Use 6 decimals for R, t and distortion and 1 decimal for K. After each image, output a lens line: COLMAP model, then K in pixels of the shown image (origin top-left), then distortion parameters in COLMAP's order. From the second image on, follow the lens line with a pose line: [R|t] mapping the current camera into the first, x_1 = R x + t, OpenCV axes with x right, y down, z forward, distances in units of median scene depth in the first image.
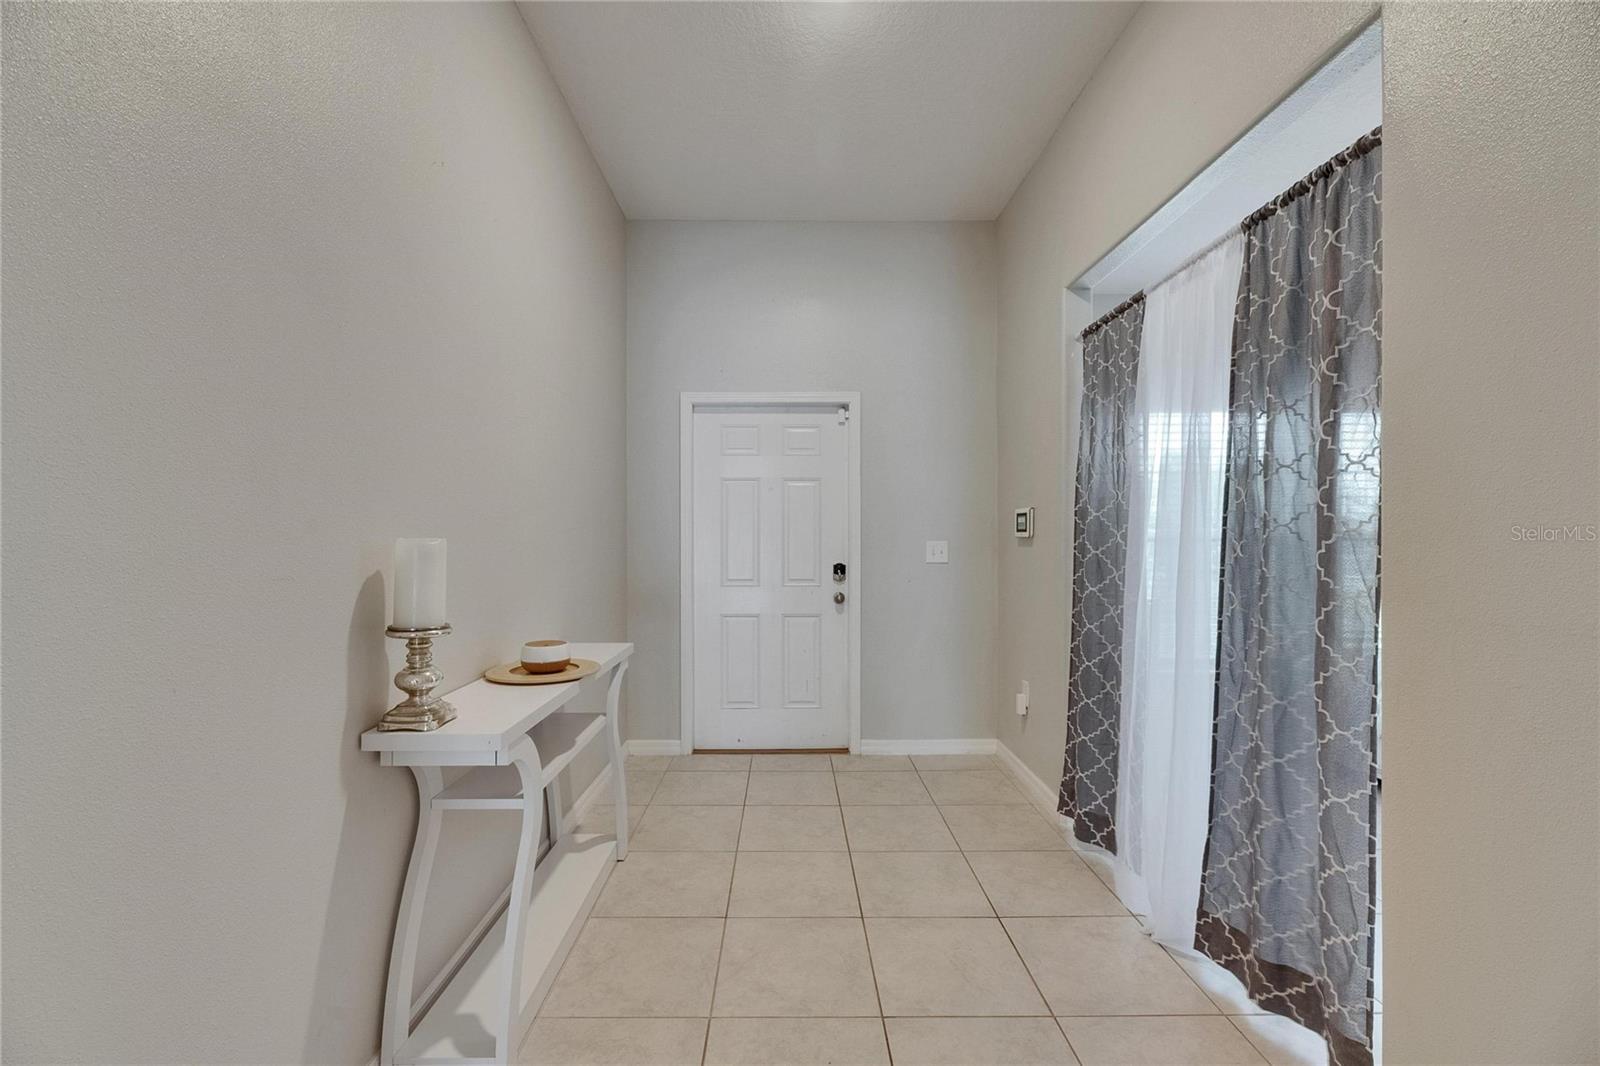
lens RADIAL K [[666.5, 0, 787.4], [0, 666.5, 534.4], [0, 0, 1]] dist [0.000342, -0.000971]
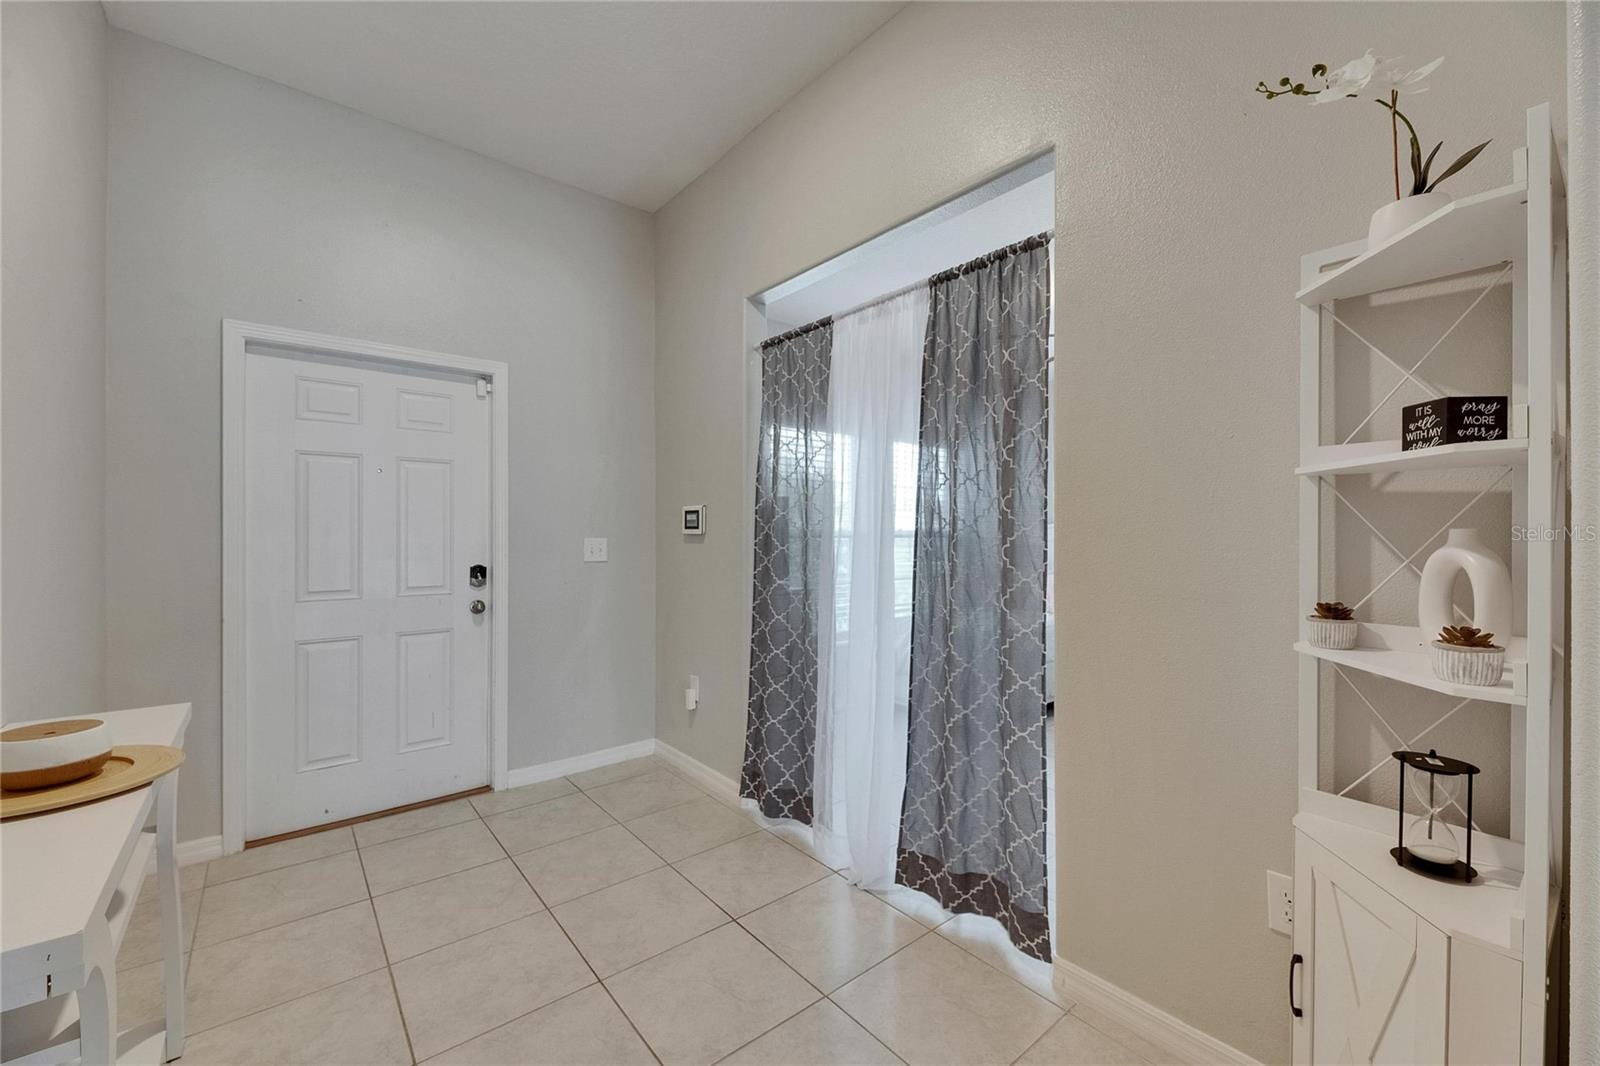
lens RADIAL K [[648.9, 0, 814.9], [0, 648.9, 532.4], [0, 0, 1]] dist [0.008100, -0.002308]
pose [[0.766026, 0.003475, 0.642800, -0.219735], [-0.004887, 0.999988, 0.000418, 0.000239], [-0.642791, -0.003461, 0.766034, 0.193192]]
